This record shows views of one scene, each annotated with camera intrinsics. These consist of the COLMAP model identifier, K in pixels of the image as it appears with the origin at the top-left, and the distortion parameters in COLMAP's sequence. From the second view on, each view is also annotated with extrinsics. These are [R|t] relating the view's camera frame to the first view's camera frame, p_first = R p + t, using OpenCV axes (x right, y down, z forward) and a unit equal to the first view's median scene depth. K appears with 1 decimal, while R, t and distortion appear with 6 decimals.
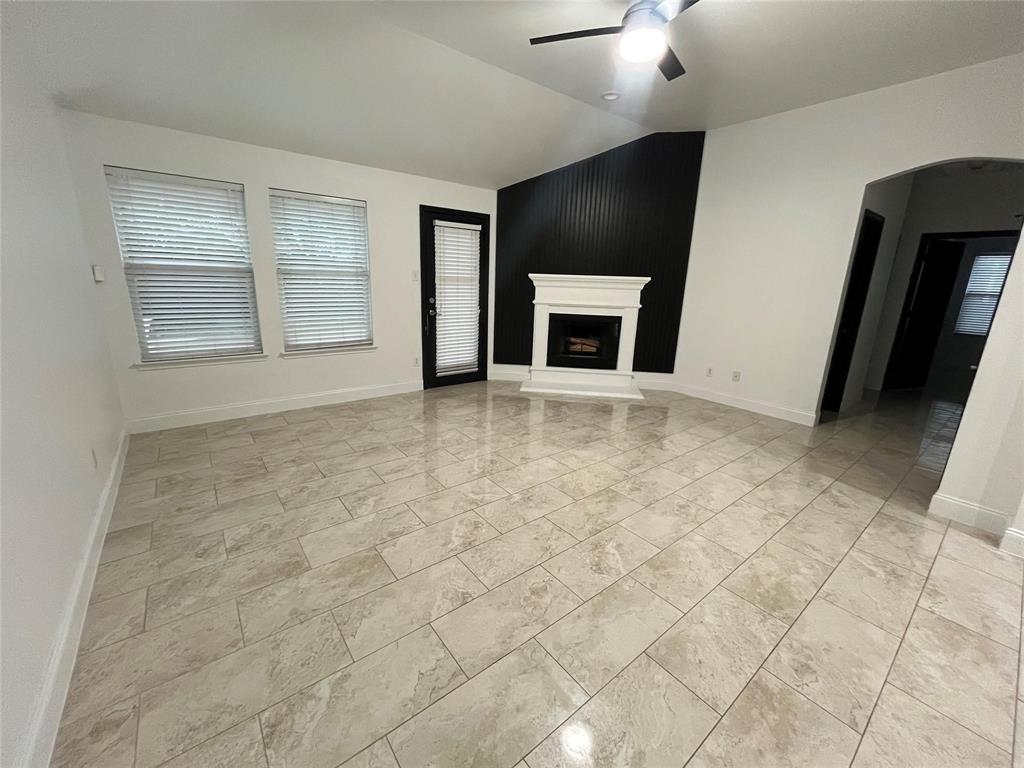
lens RADIAL K [[412.5, 0, 512.0], [0, 412.5, 384.0], [0, 0, 1]] dist [-0.000343, -0.000359]
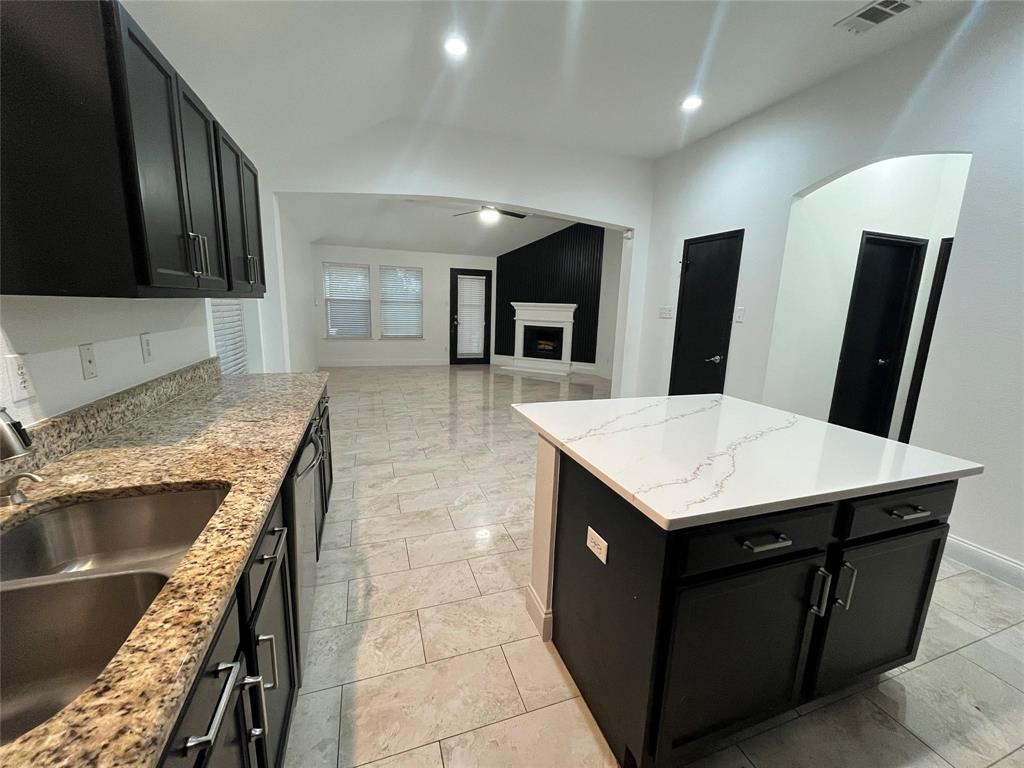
lens RADIAL K [[412.5, 0, 512.0], [0, 412.5, 384.0], [0, 0, 1]] dist [-0.000343, -0.000359]
pose [[0.945485, 0.059127, -0.320252, 0.653832], [-0.083391, 0.994550, -0.062576, 0.194893], [0.314807, 0.085871, 0.945263, -0.653833]]
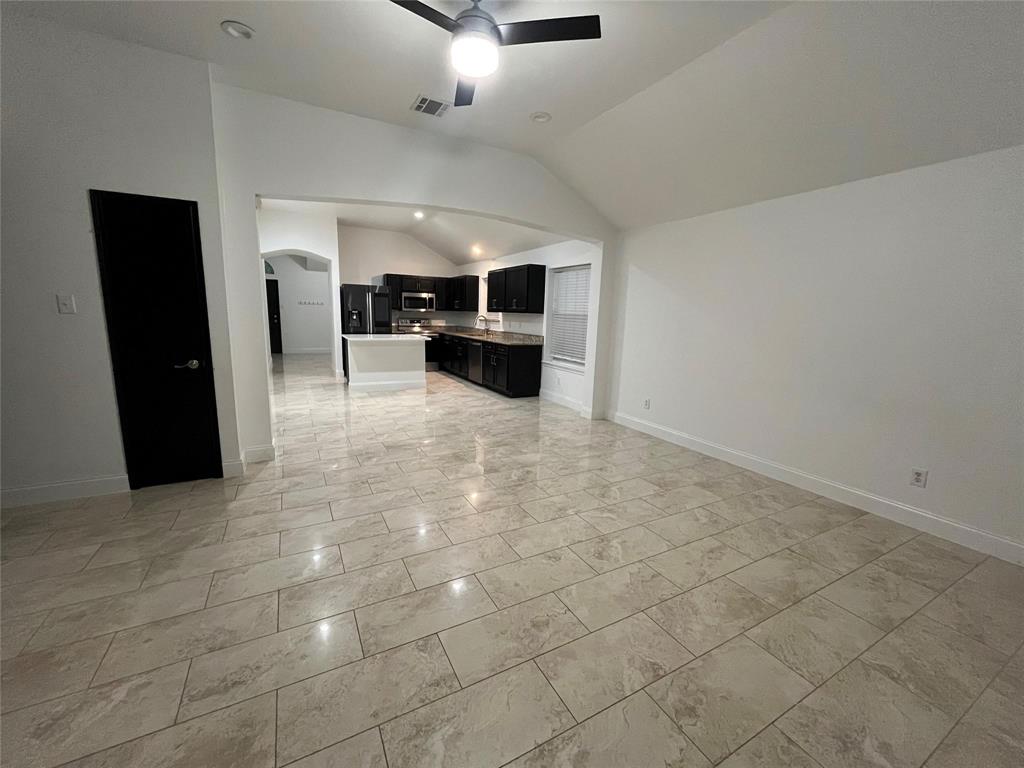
lens RADIAL K [[412.5, 0, 512.0], [0, 412.5, 384.0], [0, 0, 1]] dist [-0.000343, -0.000359]
pose [[-0.982952, -0.090404, 0.160100, 0.011396], [-0.015300, 0.907966, 0.418765, -0.263394], [-0.183223, 0.409176, -0.893870, 1.006204]]
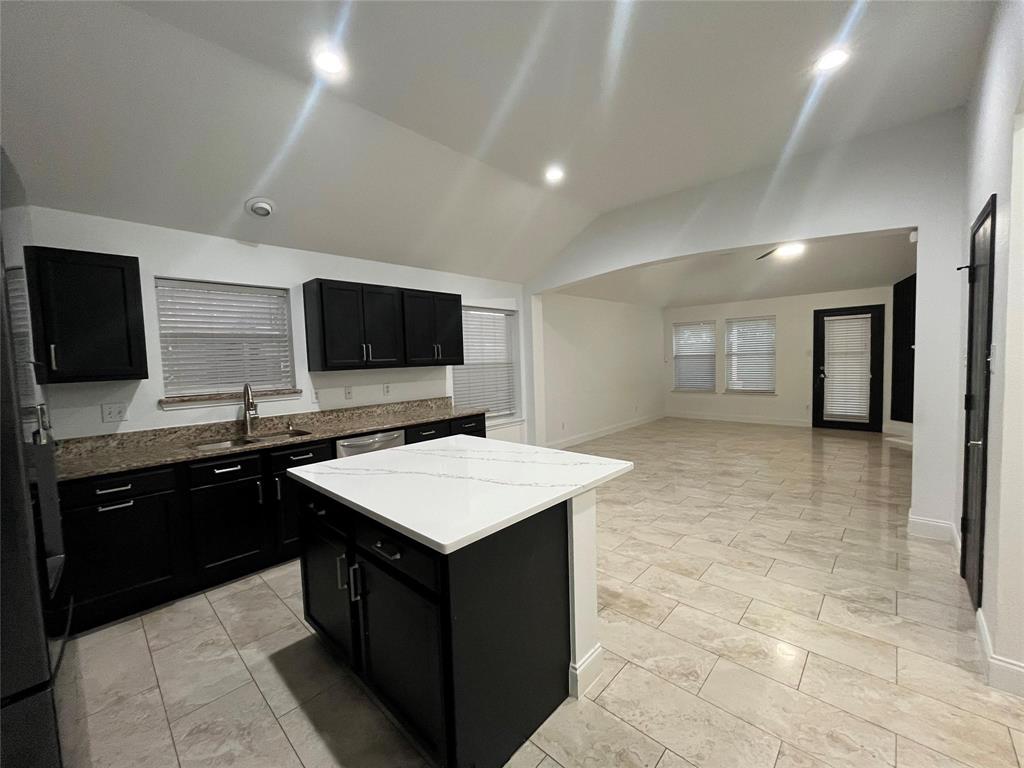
lens RADIAL K [[412.5, 0, 512.0], [0, 412.5, 384.0], [0, 0, 1]] dist [-0.000343, -0.000359]
pose [[0.149517, 0.022533, -0.988502, 1.105218], [-0.214460, 0.976680, -0.010175, 0.110597], [0.965221, 0.213515, 0.150862, -0.301373]]
